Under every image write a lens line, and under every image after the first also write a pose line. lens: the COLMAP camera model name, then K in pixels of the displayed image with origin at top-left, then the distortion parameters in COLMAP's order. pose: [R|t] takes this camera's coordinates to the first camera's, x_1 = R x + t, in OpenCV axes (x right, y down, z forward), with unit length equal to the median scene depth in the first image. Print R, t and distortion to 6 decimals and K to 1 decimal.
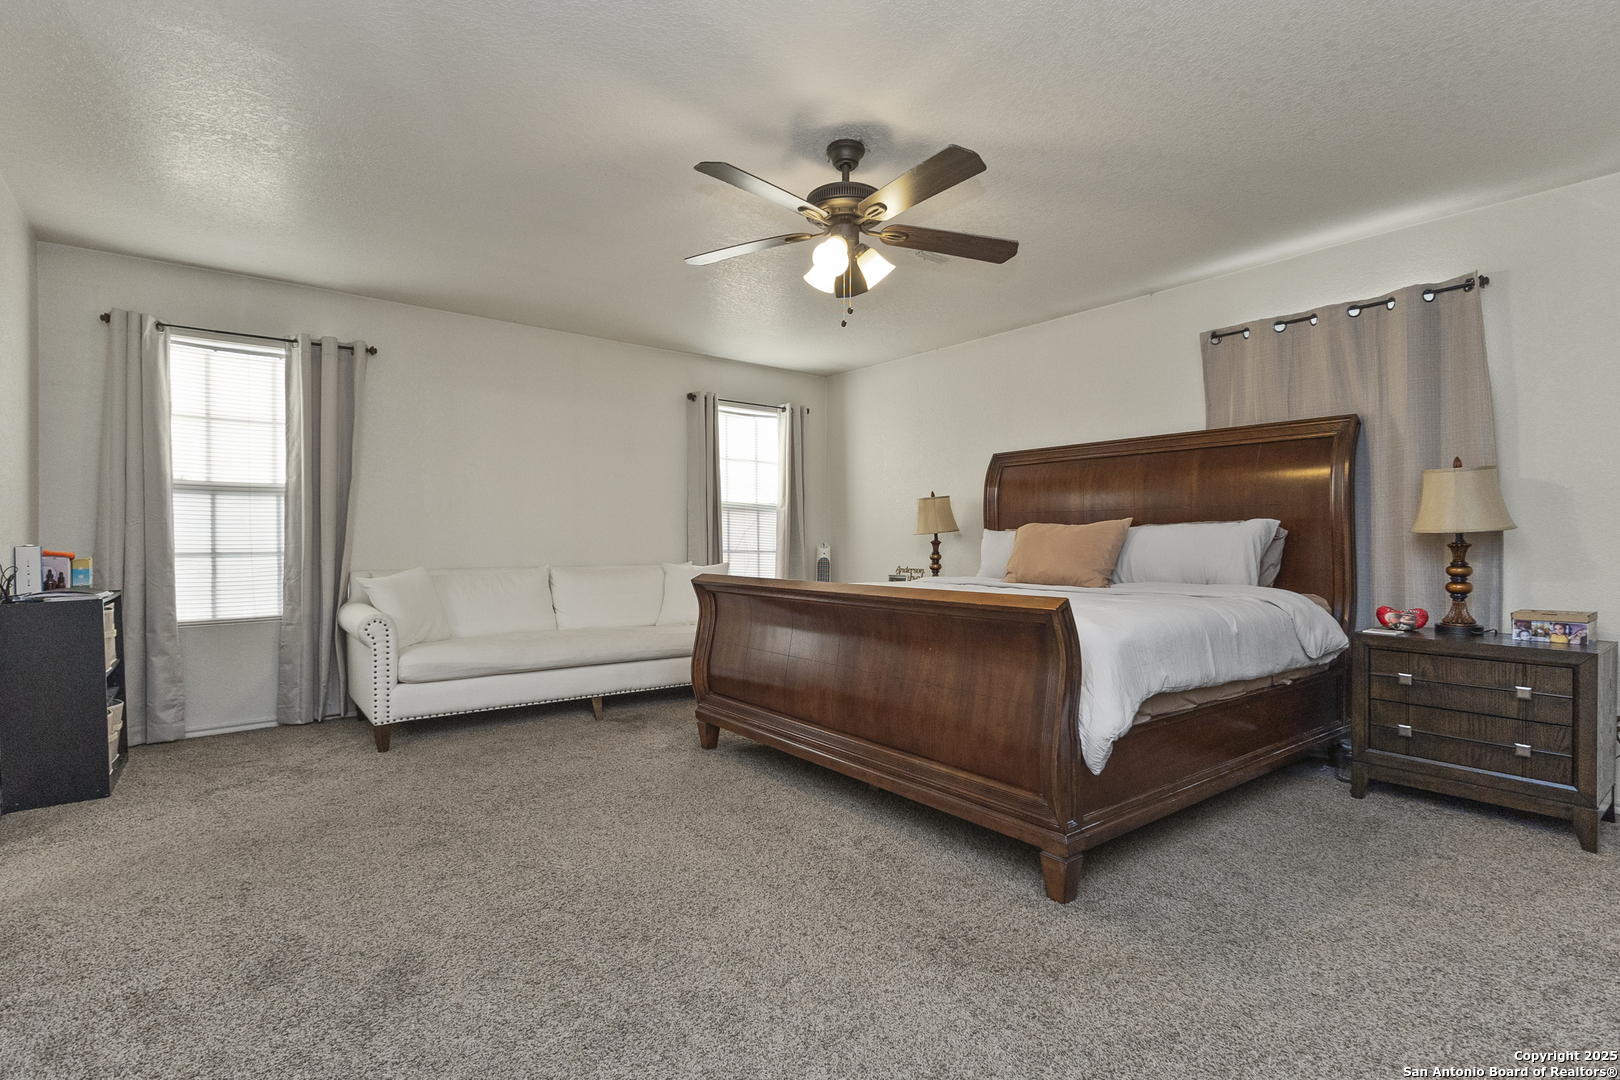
lens RADIAL K [[752.8, 0, 810.9], [0, 752.8, 542.0], [0, 0, 1]] dist [0.004841, -0.000315]
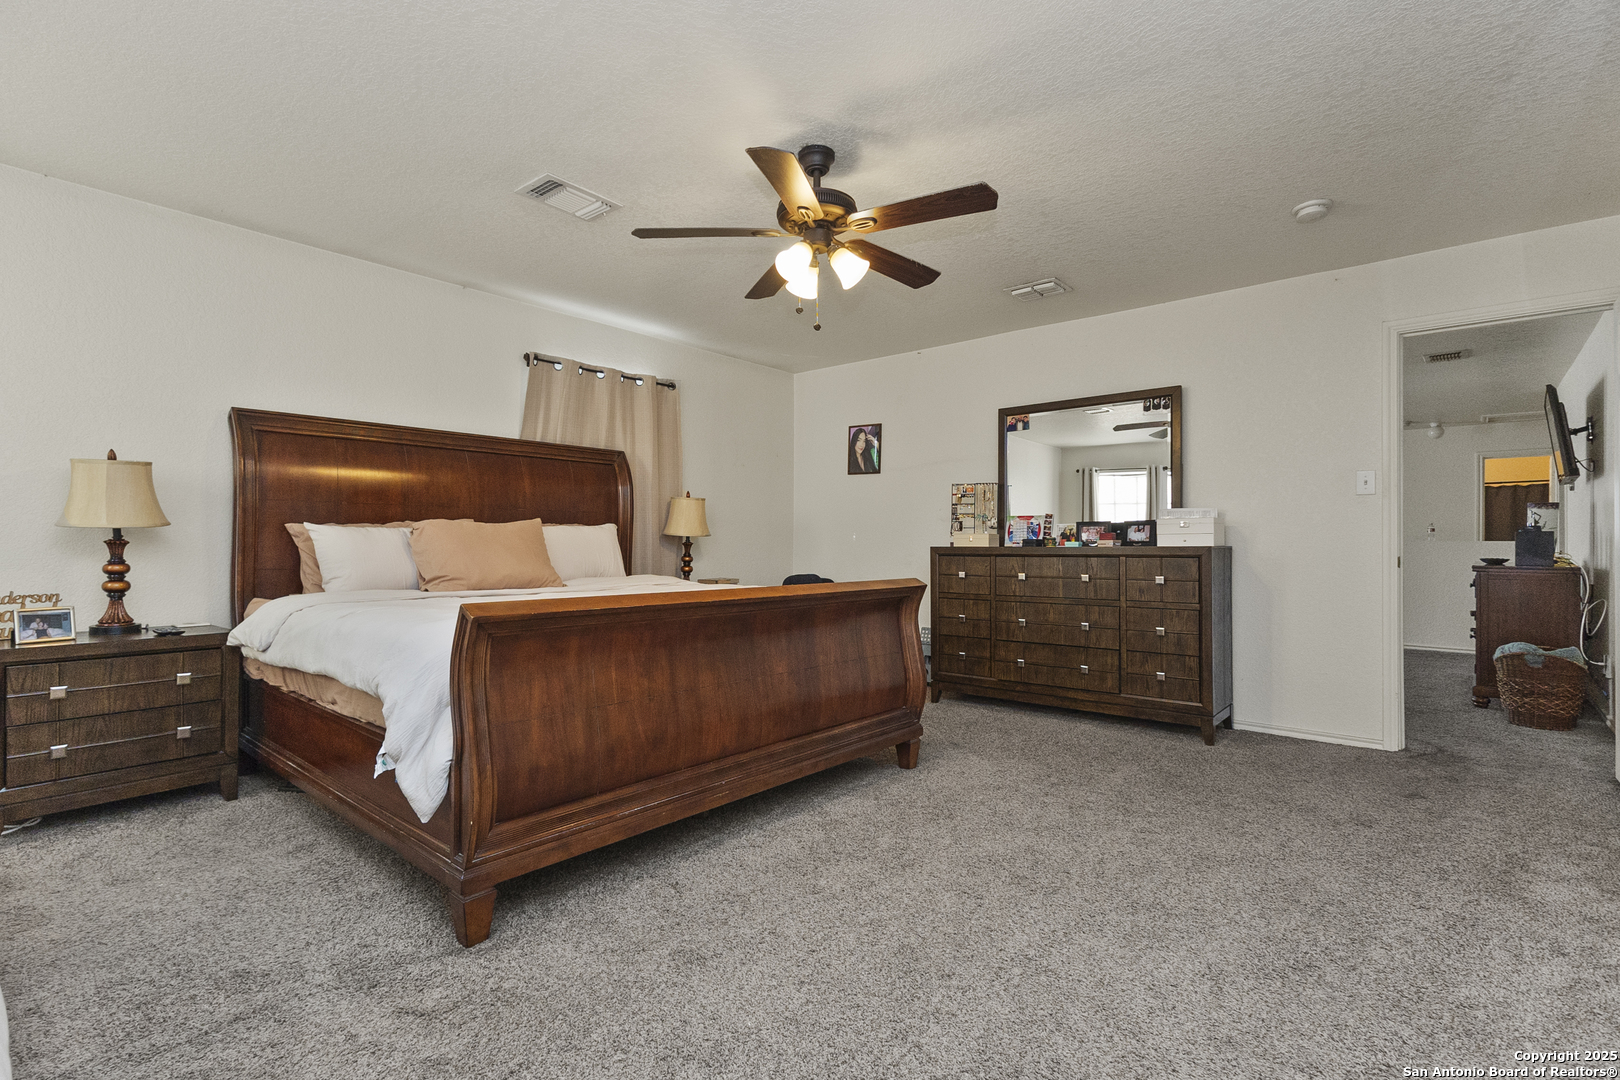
lens RADIAL K [[752.8, 0, 810.9], [0, 752.8, 541.4], [0, 0, 1]] dist [0.004841, -0.000315]
pose [[-0.199080, -0.003411, 0.979977, -0.656588], [-0.004160, 0.999988, 0.002636, -0.005039], [-0.979974, -0.003552, -0.199092, 0.835249]]
